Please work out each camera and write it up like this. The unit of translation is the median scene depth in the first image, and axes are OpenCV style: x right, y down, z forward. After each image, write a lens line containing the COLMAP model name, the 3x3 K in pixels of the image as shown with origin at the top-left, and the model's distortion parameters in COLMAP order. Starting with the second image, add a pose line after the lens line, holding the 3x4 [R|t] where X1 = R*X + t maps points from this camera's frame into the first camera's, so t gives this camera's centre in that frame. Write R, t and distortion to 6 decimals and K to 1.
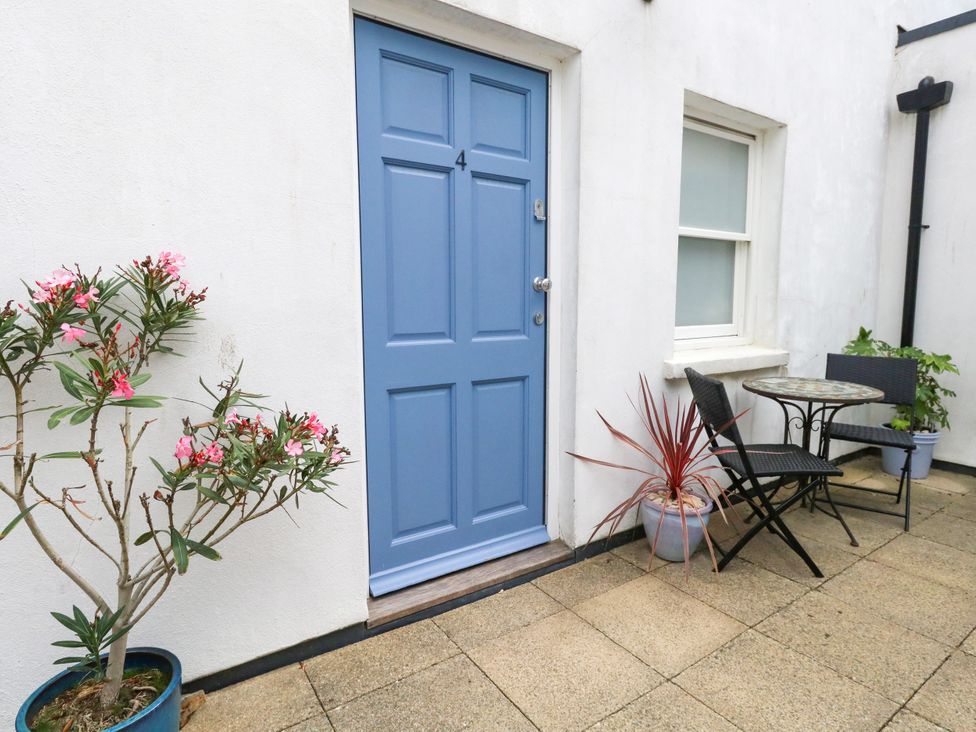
lens RADIAL K [[532.4, 0, 488.0], [0, 532.4, 366.0], [0, 0, 1]] dist [0.000566, -0.000684]
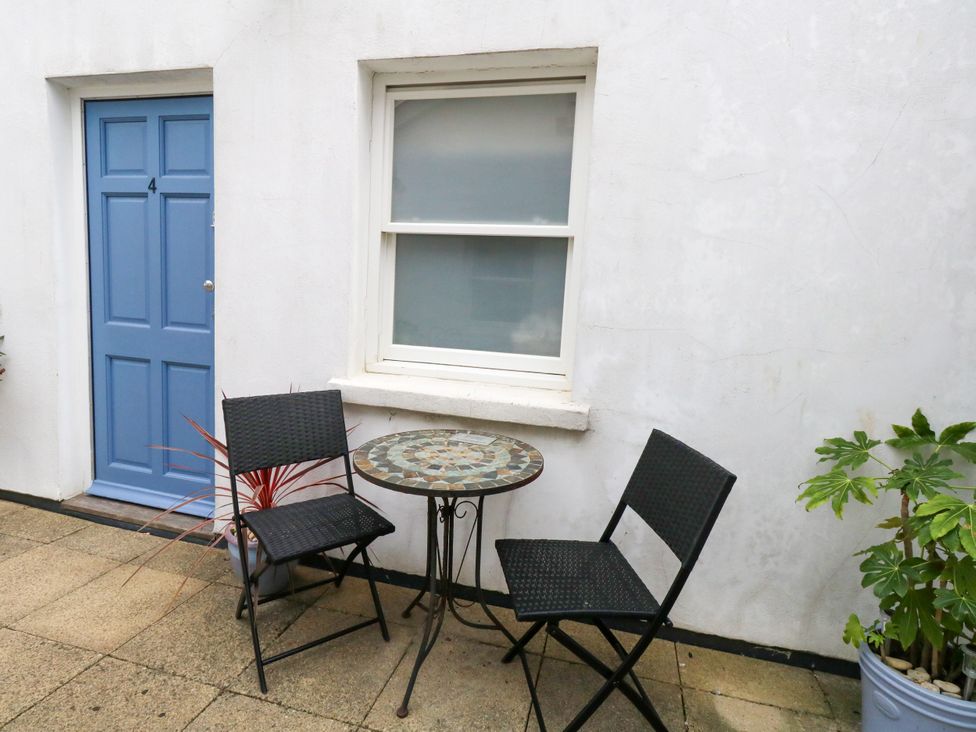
lens RADIAL K [[502.8, 0, 491.8], [0, 502.8, 364.9], [0, 0, 1]] dist [0.000817, -0.001903]
pose [[0.666983, 0.134196, -0.732888, 1.412658], [-0.151172, 0.987561, 0.043251, -0.135450], [0.729576, 0.081945, 0.678973, 0.798730]]
